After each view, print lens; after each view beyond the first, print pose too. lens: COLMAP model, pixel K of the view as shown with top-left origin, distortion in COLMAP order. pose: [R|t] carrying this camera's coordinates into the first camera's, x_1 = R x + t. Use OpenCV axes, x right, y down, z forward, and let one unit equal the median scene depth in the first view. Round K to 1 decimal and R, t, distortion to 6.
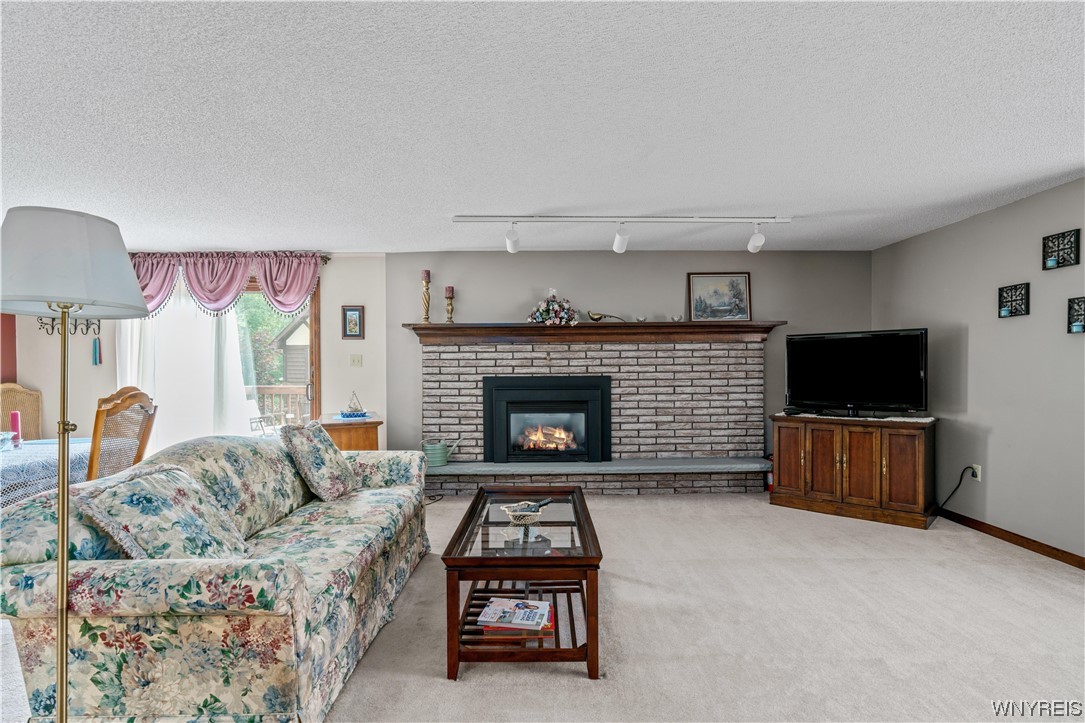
lens RADIAL K [[532.7, 0, 543.9], [0, 532.7, 378.3], [0, 0, 1]] dist [-0.014101, 0.003583]
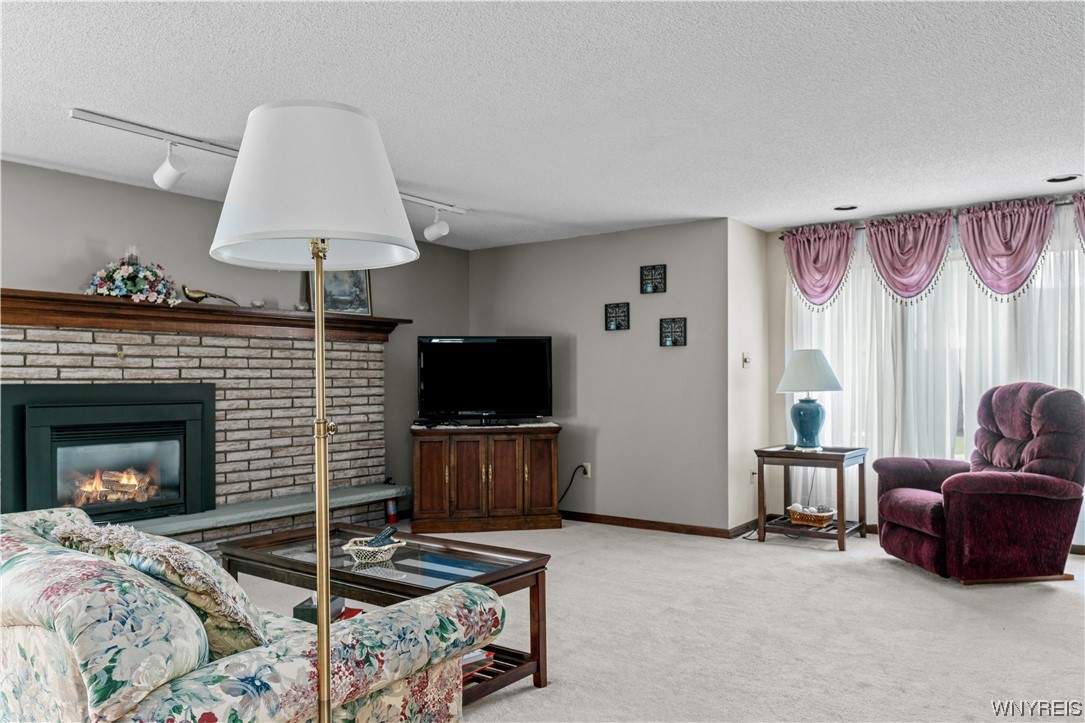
lens RADIAL K [[802.9, 0, 549.2], [0, 802.9, 372.9], [0, 0, 1]] dist [-0.020579, 0.021557]
pose [[0.599028, 0.012233, 0.800635, -0.438630], [0.014898, 0.999540, -0.026418, 0.015526], [-0.800589, 0.027753, 0.598570, 0.045017]]
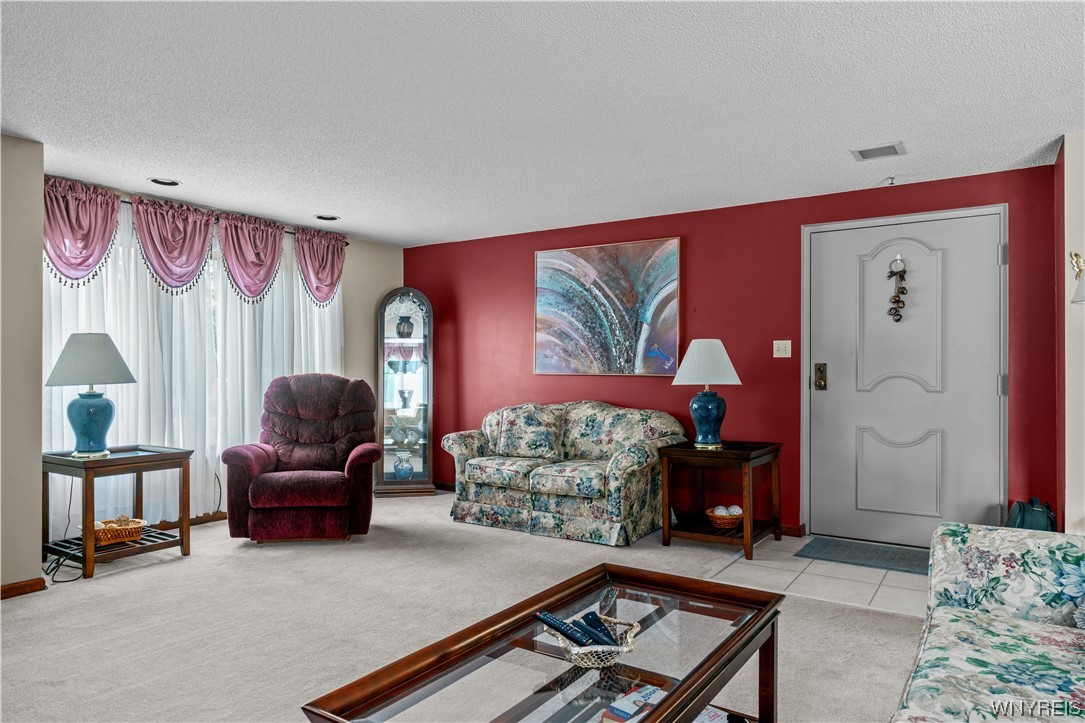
lens RADIAL K [[708.1, 0, 546.6], [0, 708.1, 371.9], [0, 0, 1]] dist [-0.006421, 0.000060]
pose [[-0.826189, 0.001083, 0.563392, -0.210008], [0.011421, 0.999825, 0.014827, -0.003986], [-0.563277, 0.018684, -0.826057, 0.839430]]
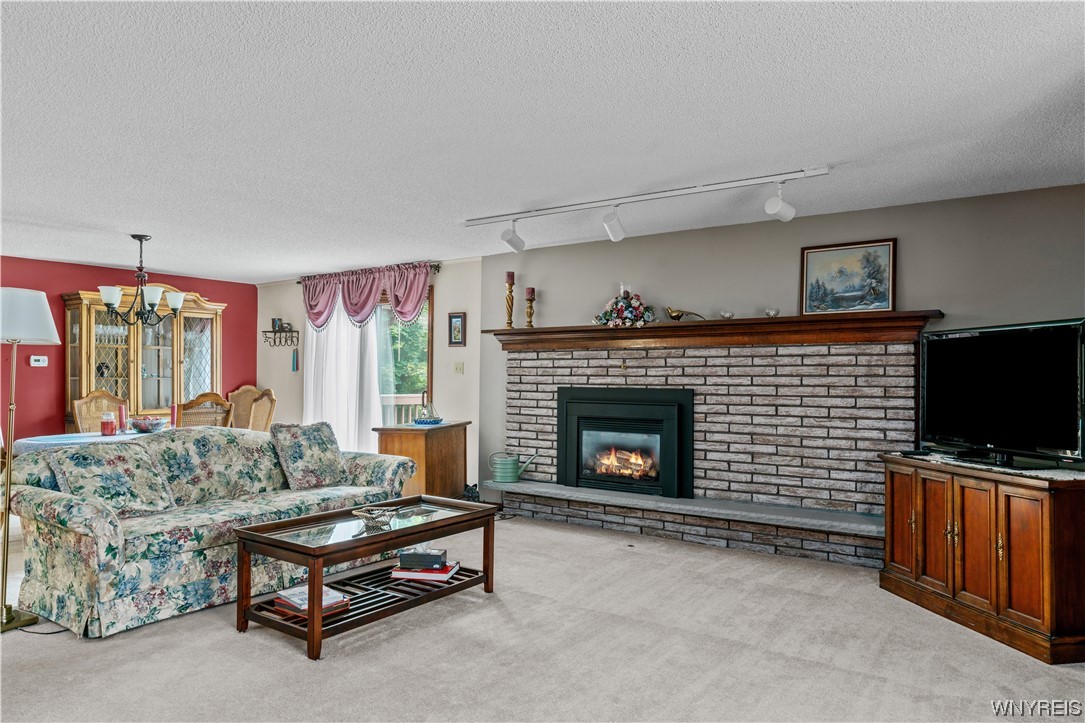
lens RADIAL K [[708.1, 0, 545.9], [0, 708.1, 372.3], [0, 0, 1]] dist [-0.006421, 0.000060]
pose [[0.812438, 0.007723, -0.582996, 0.556739], [-0.021631, 0.999623, -0.016901, -0.007113], [0.582646, 0.026341, 0.812299, 0.029836]]
